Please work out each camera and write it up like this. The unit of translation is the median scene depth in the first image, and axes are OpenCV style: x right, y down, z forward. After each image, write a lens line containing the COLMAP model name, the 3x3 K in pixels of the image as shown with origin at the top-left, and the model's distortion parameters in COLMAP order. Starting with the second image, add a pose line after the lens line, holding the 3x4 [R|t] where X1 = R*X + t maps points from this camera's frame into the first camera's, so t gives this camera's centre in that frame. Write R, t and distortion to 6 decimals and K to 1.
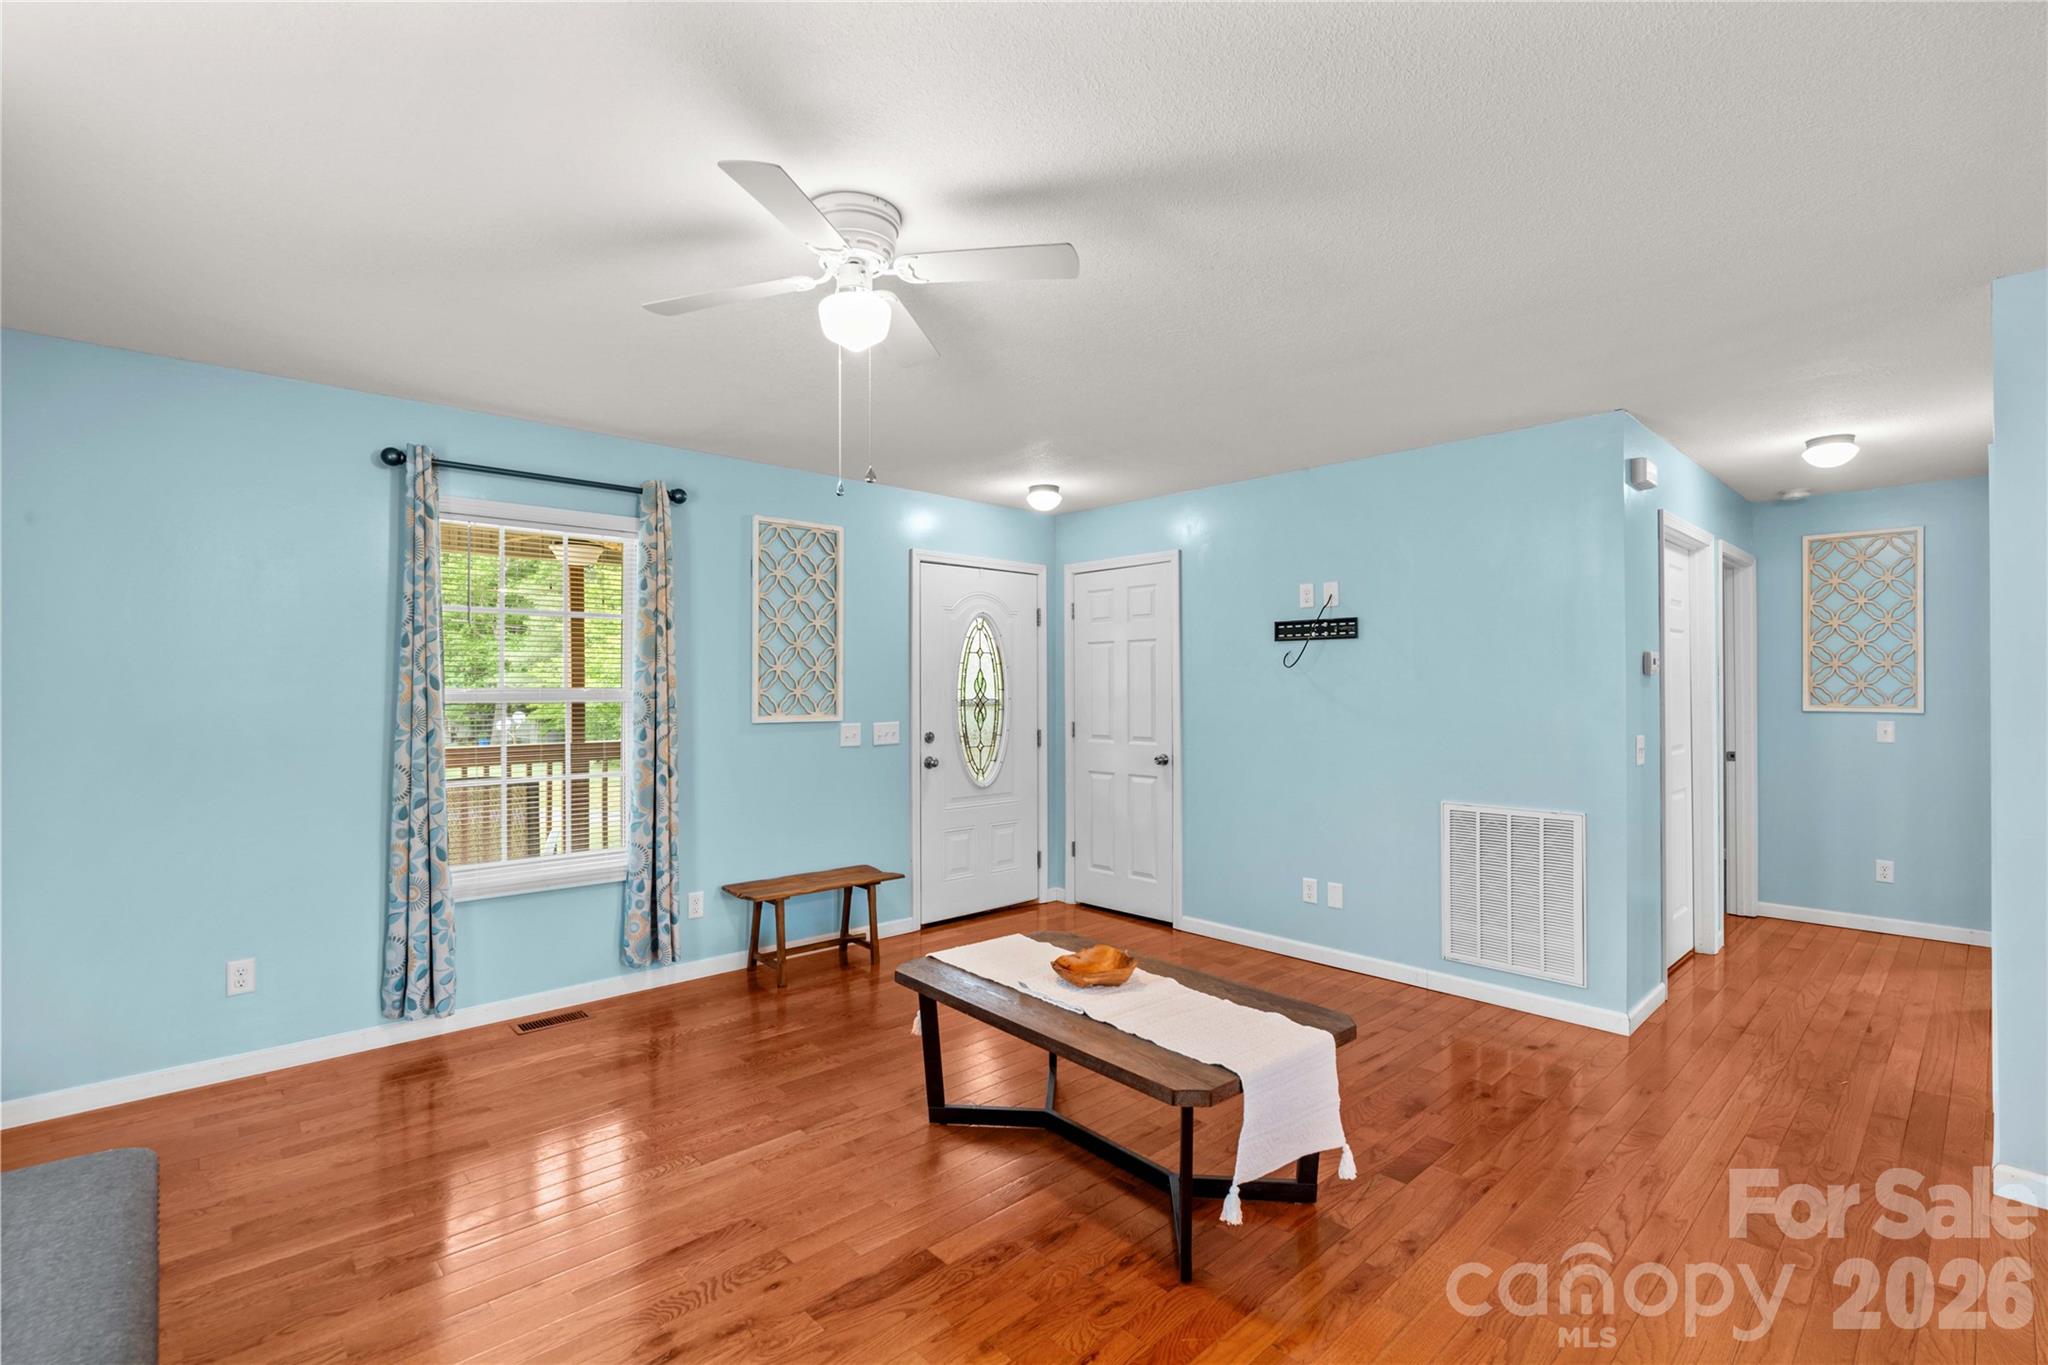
lens RADIAL K [[950.6, 0, 1073.8], [0, 950.6, 687.5], [0, 0, 1]] dist [-0.007950, -0.000118]
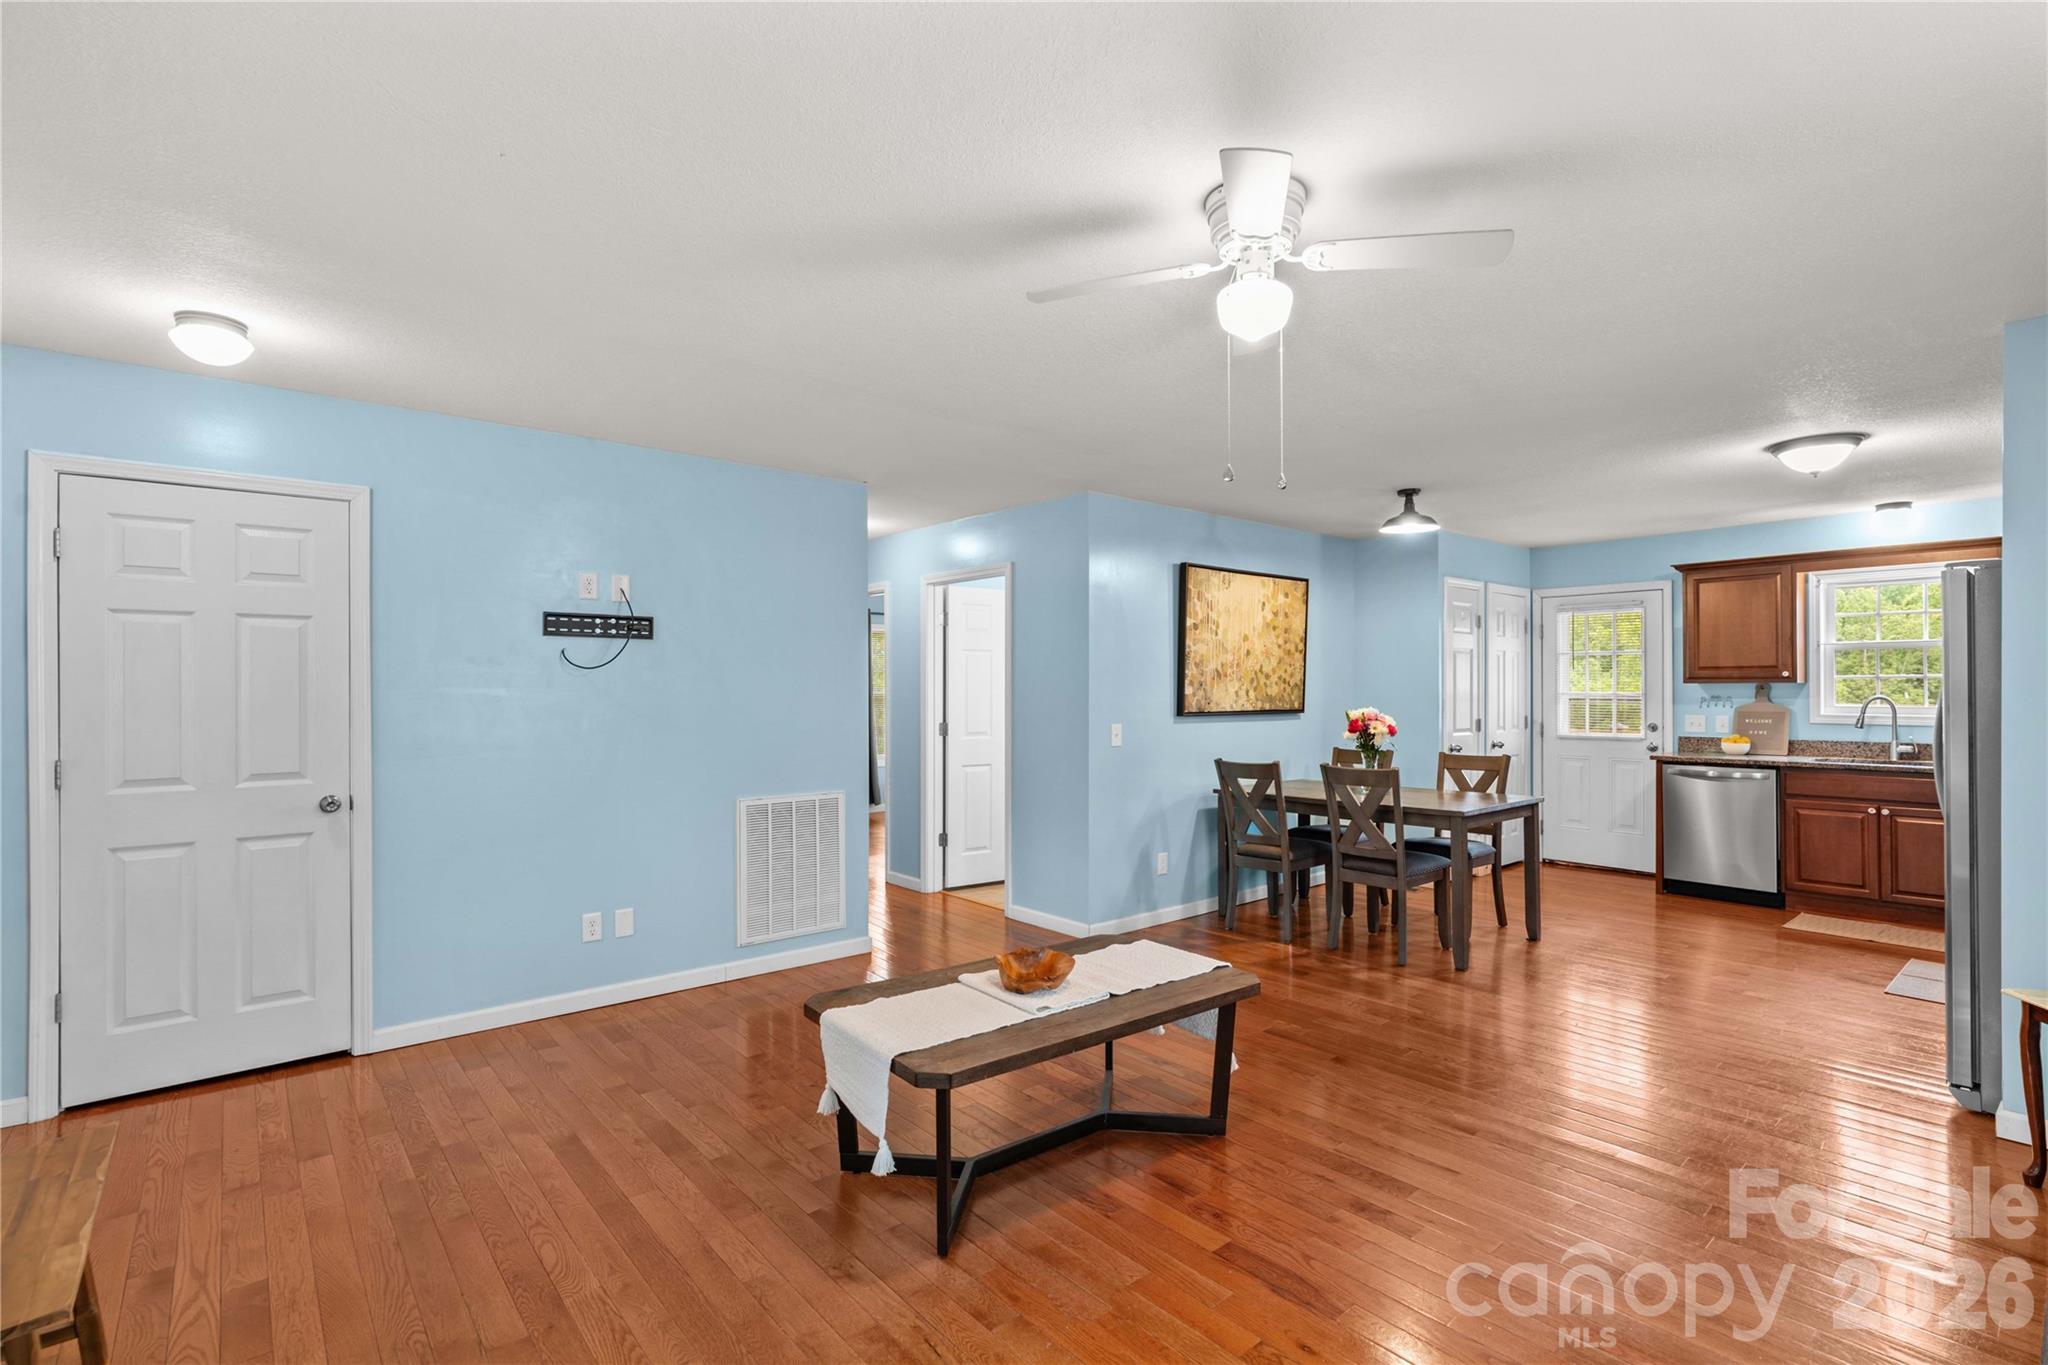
lens RADIAL K [[915.7, 0, 1024.0], [0, 915.7, 682.5], [0, 0, 1]] dist [-0.010027, -0.000023]
pose [[0.080777, 0.010625, 0.996676, -0.632855], [0.001398, 0.999941, -0.010774, 0.001008], [-0.996731, 0.002264, 0.080758, 0.623364]]
